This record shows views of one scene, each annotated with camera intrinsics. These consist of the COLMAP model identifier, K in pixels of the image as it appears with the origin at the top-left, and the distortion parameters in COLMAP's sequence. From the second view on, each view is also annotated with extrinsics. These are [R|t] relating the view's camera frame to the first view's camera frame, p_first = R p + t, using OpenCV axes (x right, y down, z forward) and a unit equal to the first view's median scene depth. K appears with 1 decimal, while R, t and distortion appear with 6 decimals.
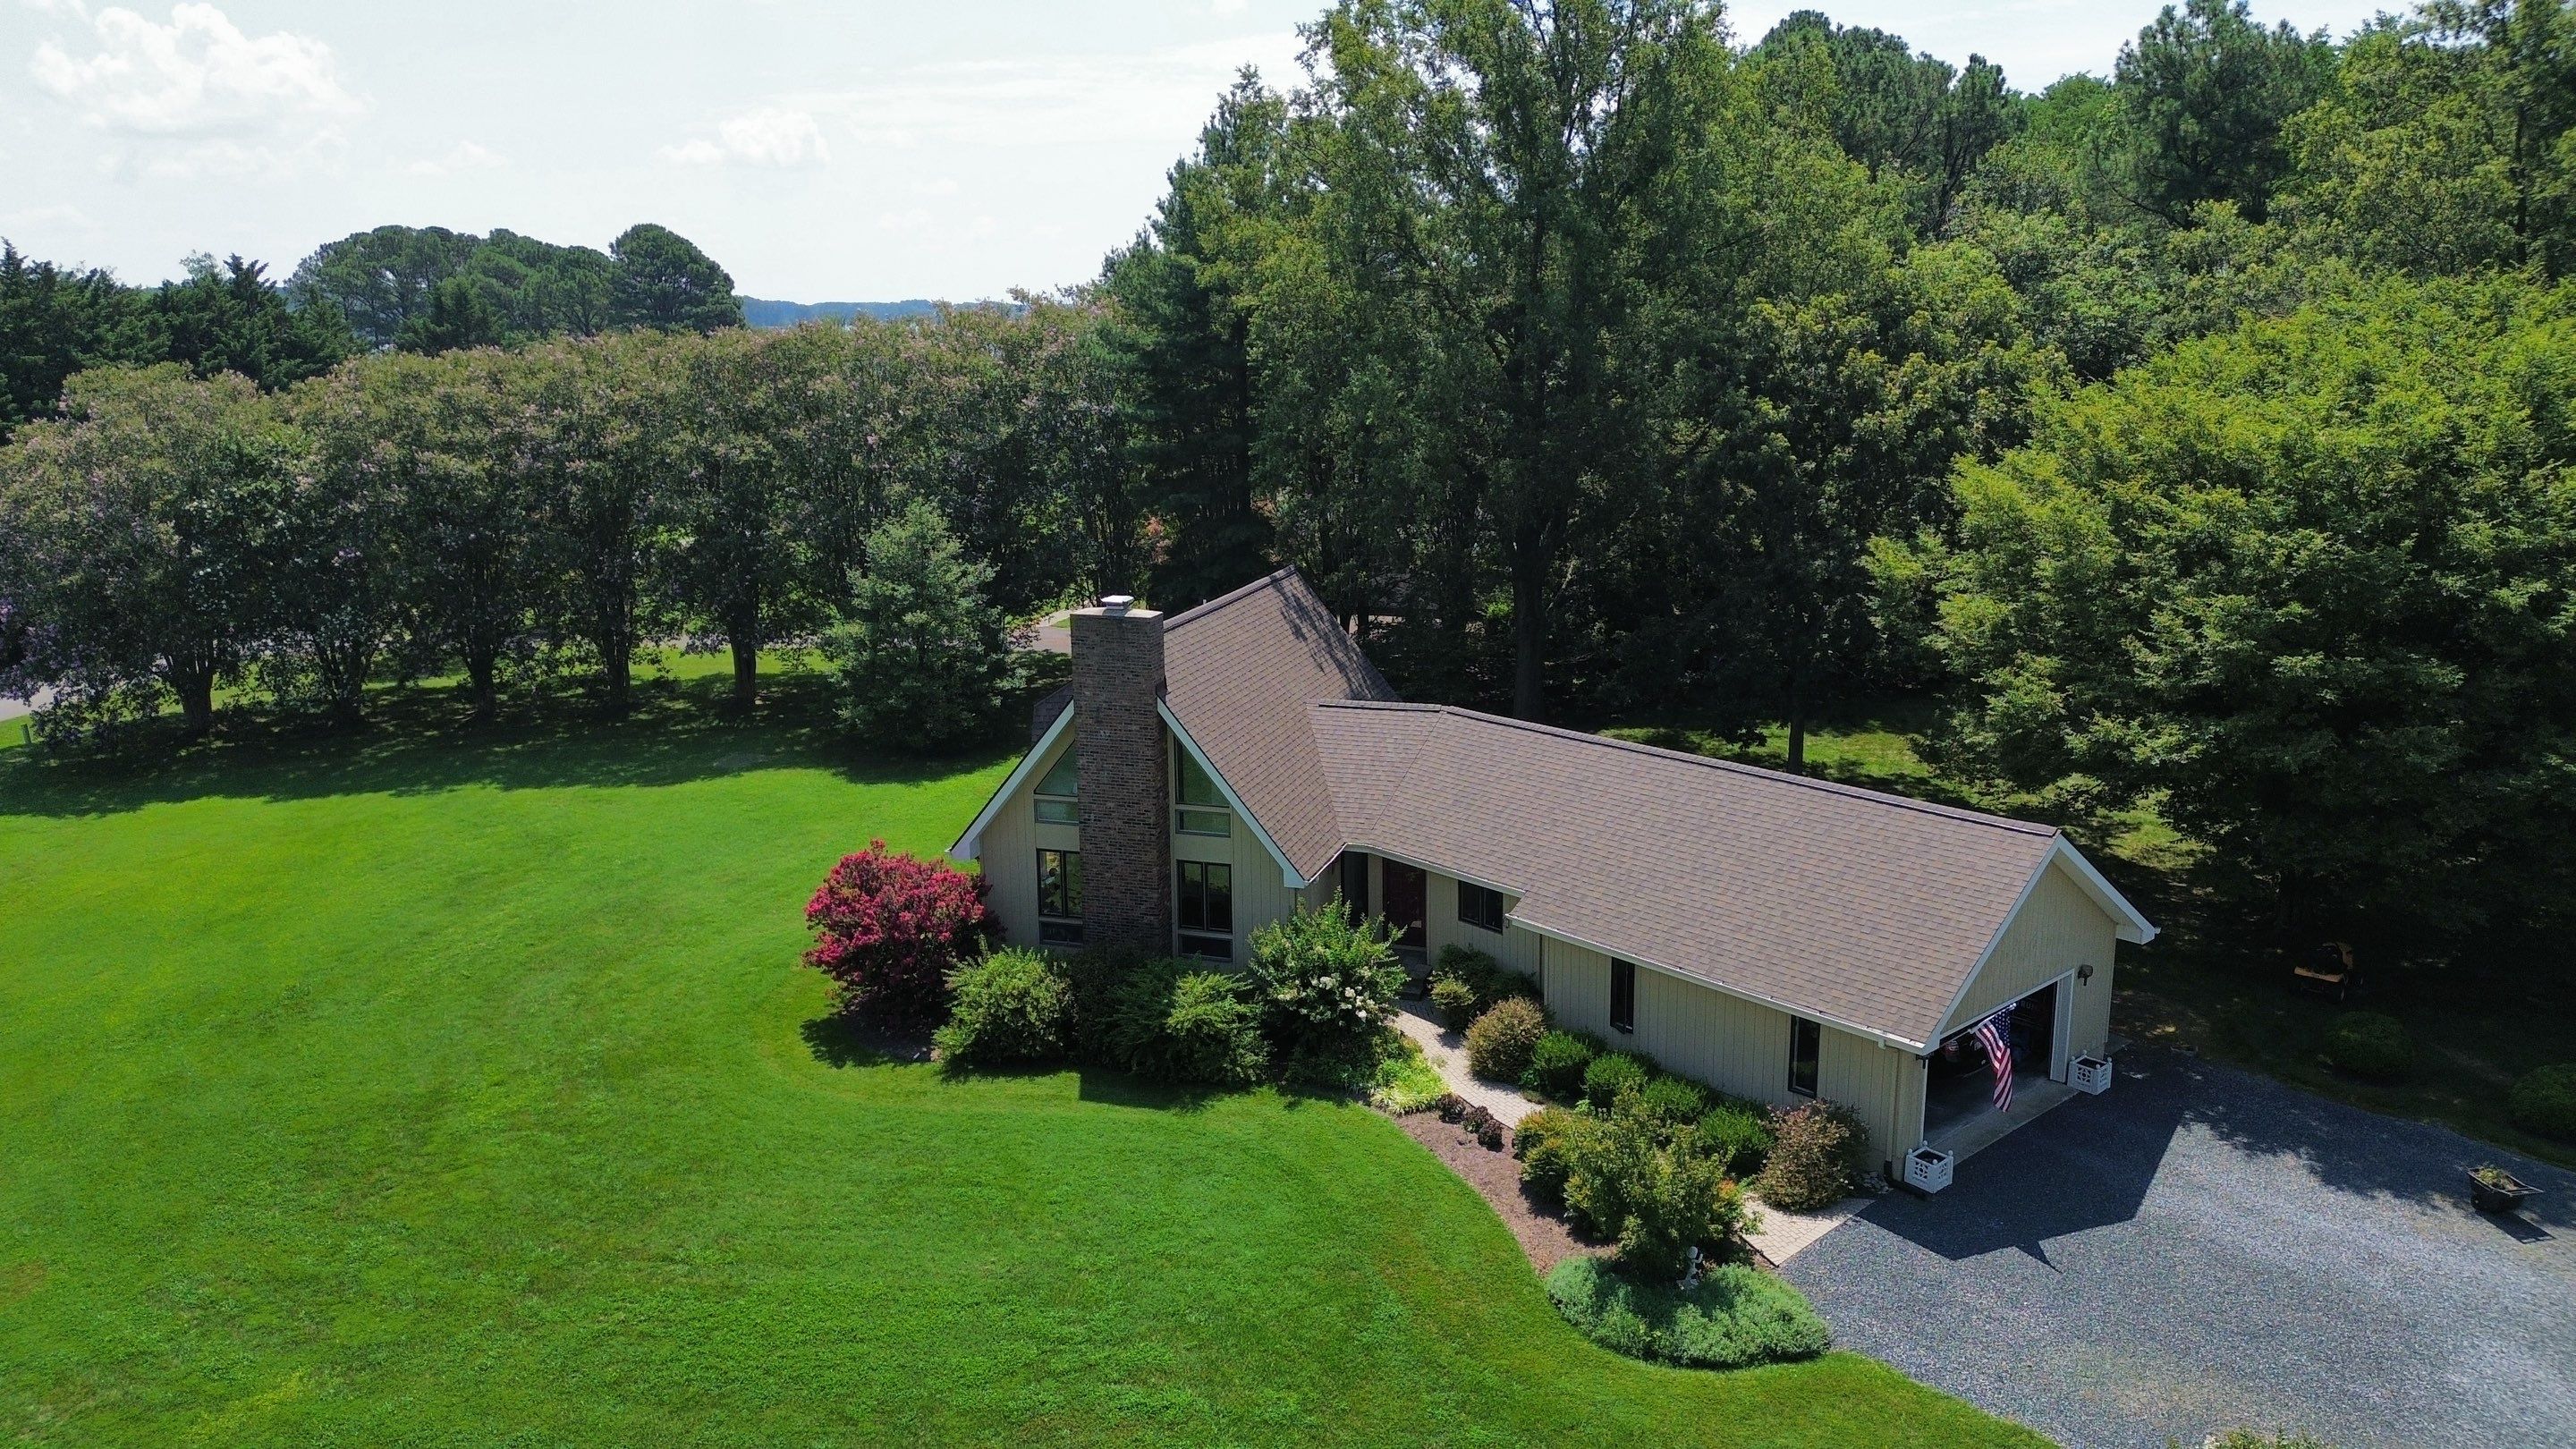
lens RADIAL K [[1789.3, 0, 1295.6], [0, 1789.3, 734.0], [0, 0, 1]] dist [0.056977, -0.000810]
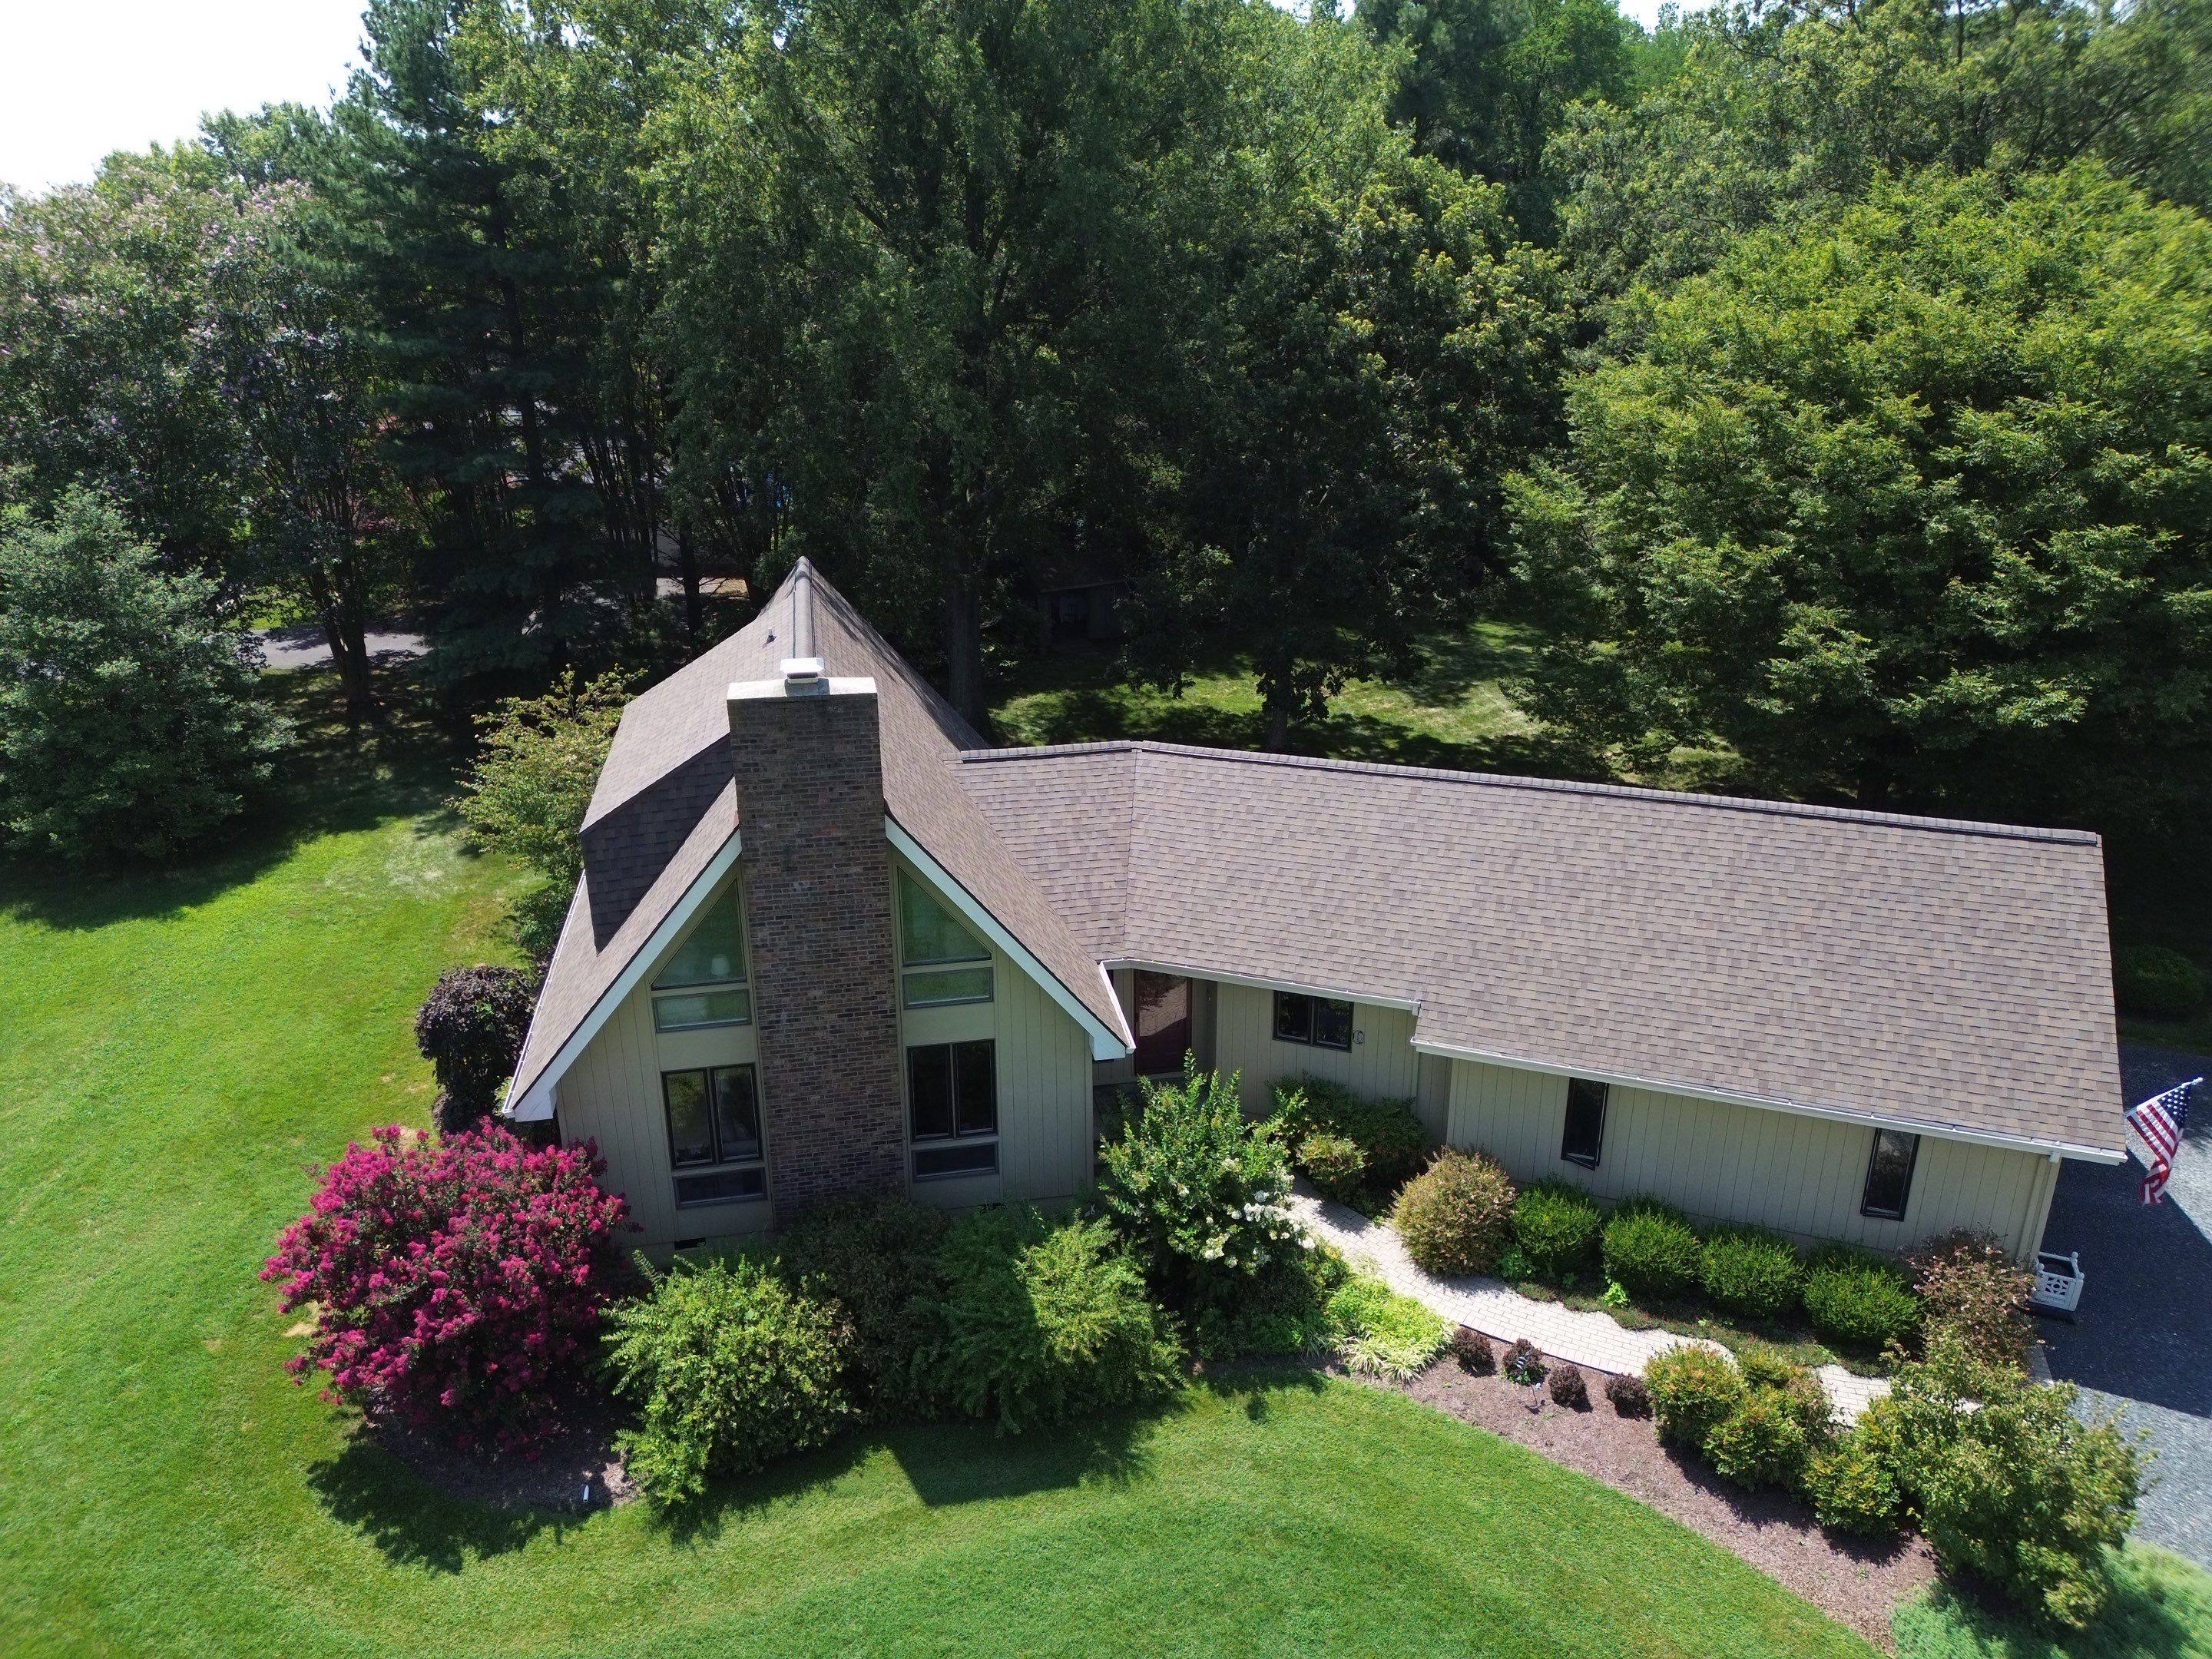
lens RADIAL K [[1544.4, 0, 1090.5], [0, 1544.4, 817.5], [0, 0, 1]] dist [0.062350, -0.053885]
pose [[0.881072, -0.160383, 0.444961, -0.251689], [0.104363, 0.983489, 0.147841, -0.091319], [-0.461326, -0.083821, 0.883263, 0.488261]]
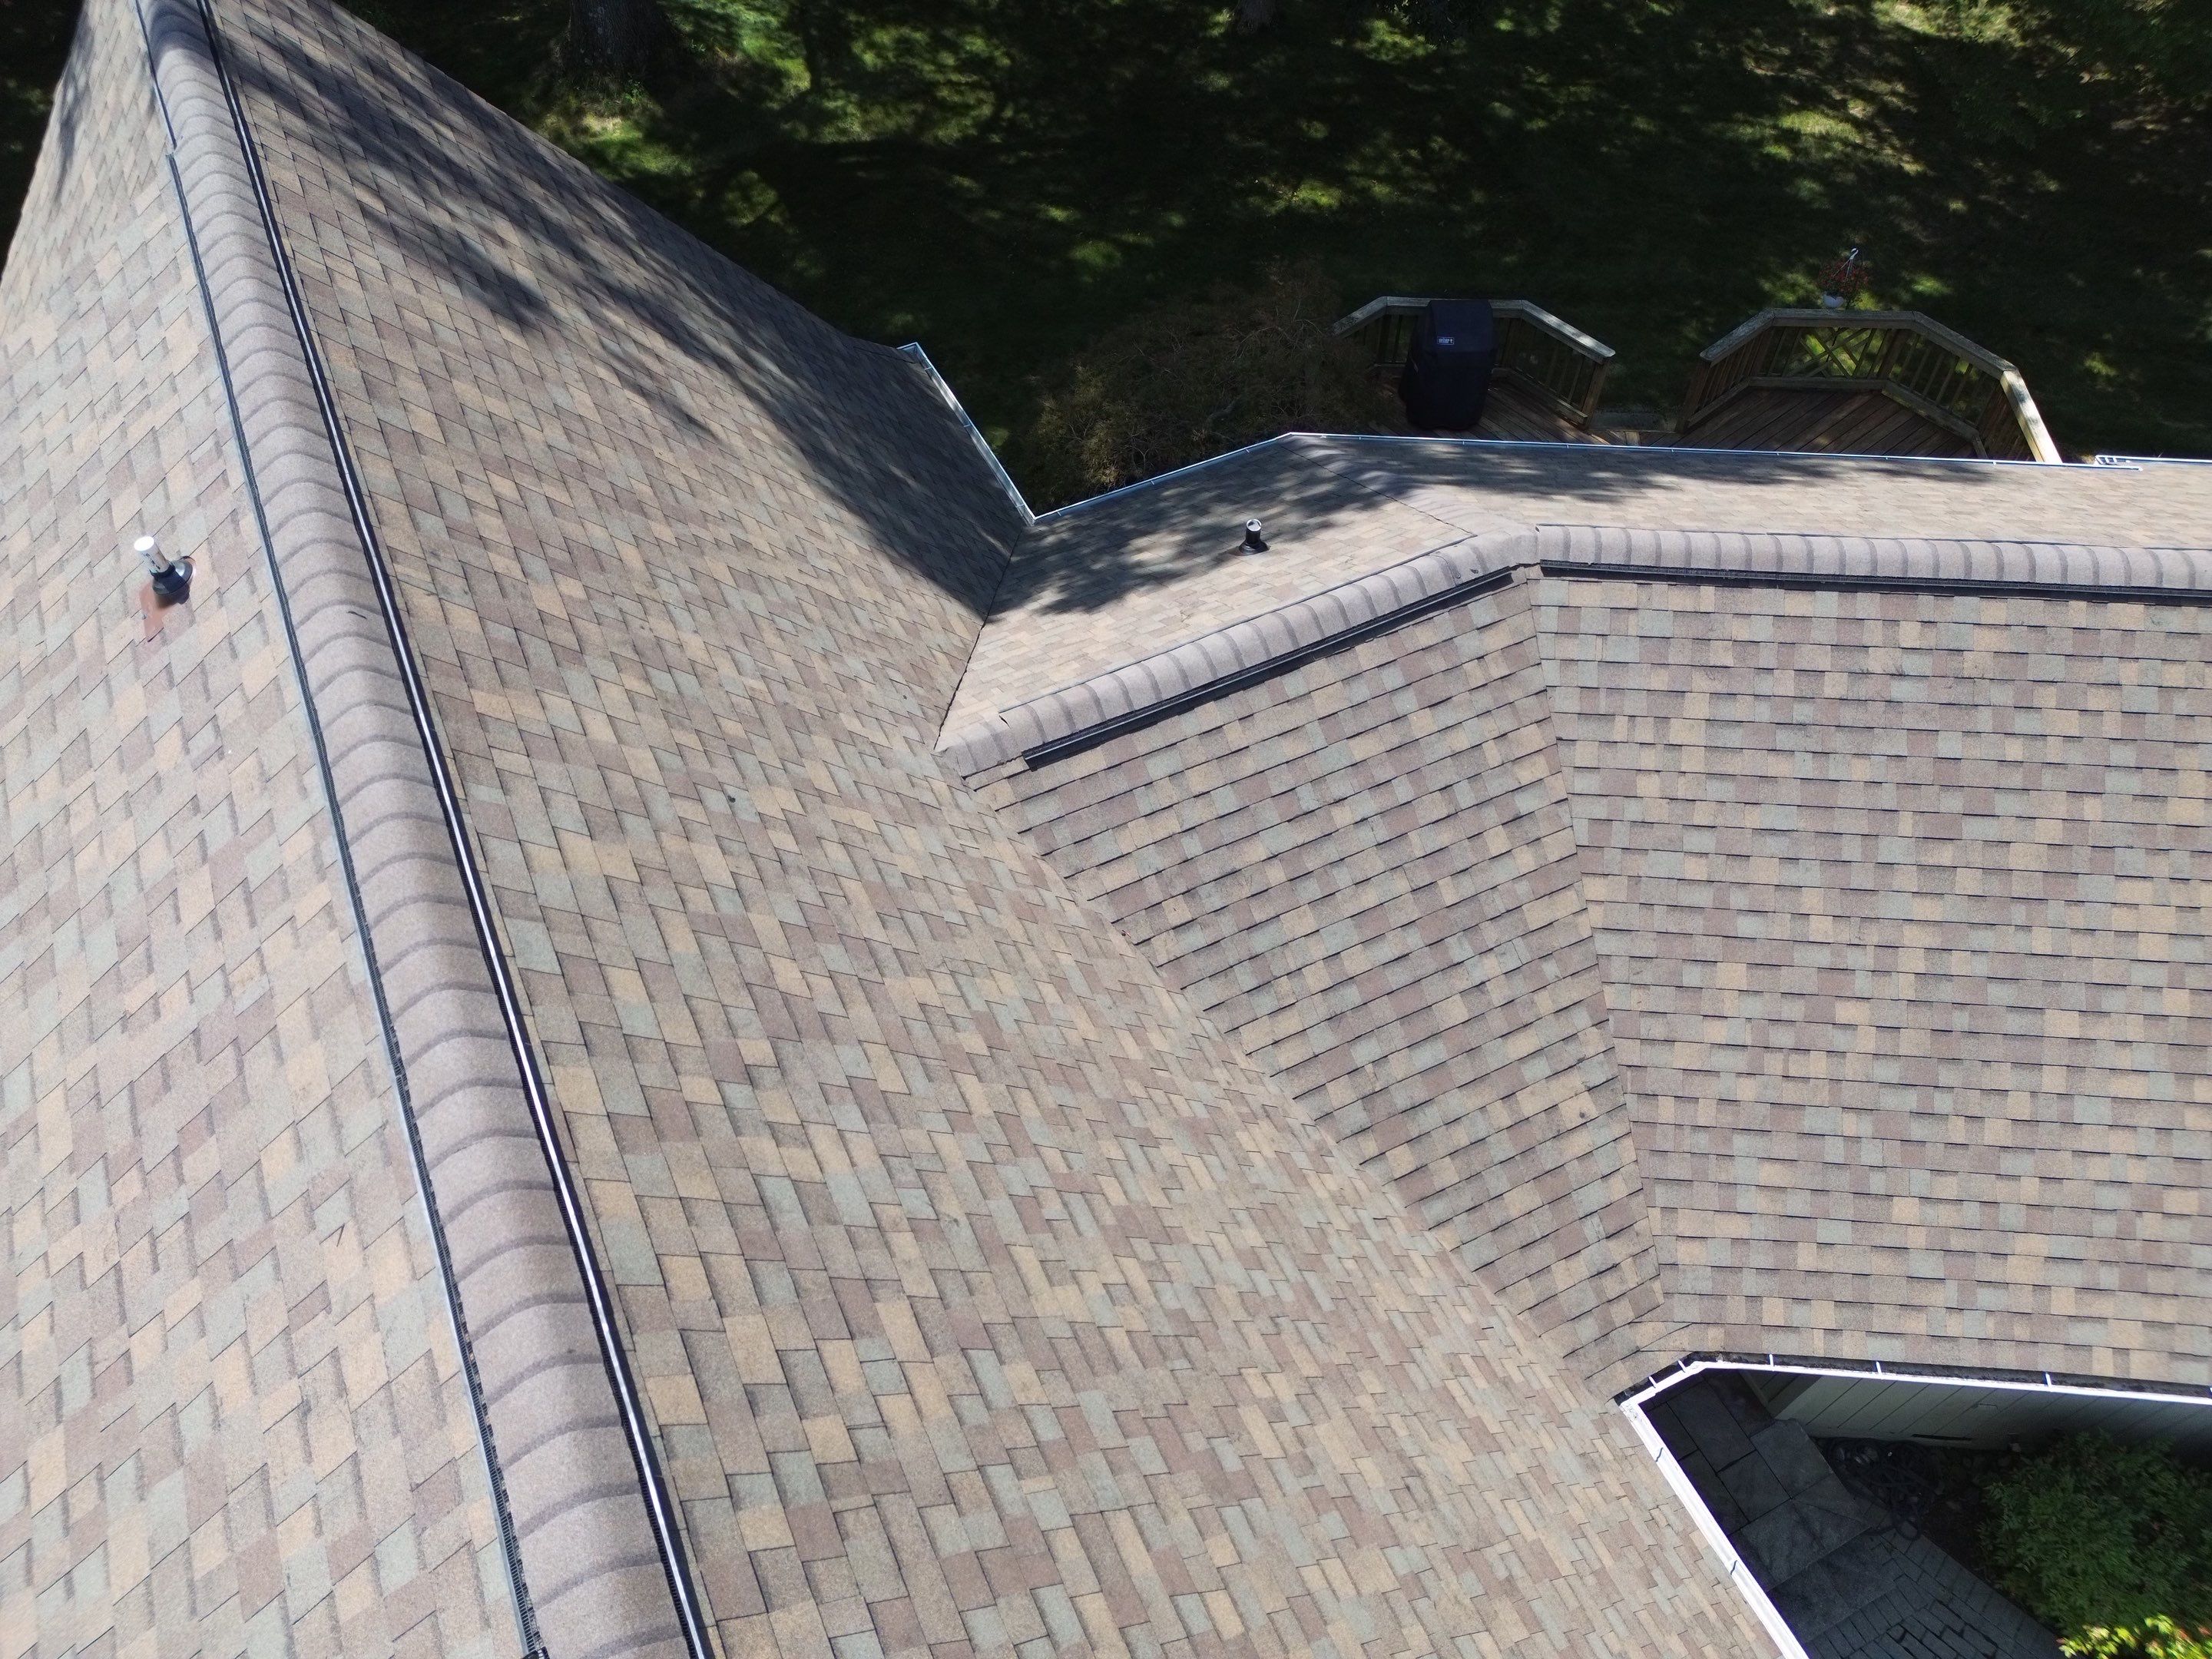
lens RADIAL K [[1544.4, 0, 1097.4], [0, 1544.4, 841.2], [0, 0, 1]] dist [0.062350, -0.053885]
pose [[0.720201, -0.558418, 0.411679, -0.067322], [0.163328, 0.713193, 0.681674, -0.154037], [-0.674266, -0.423704, 0.604847, 1.011607]]
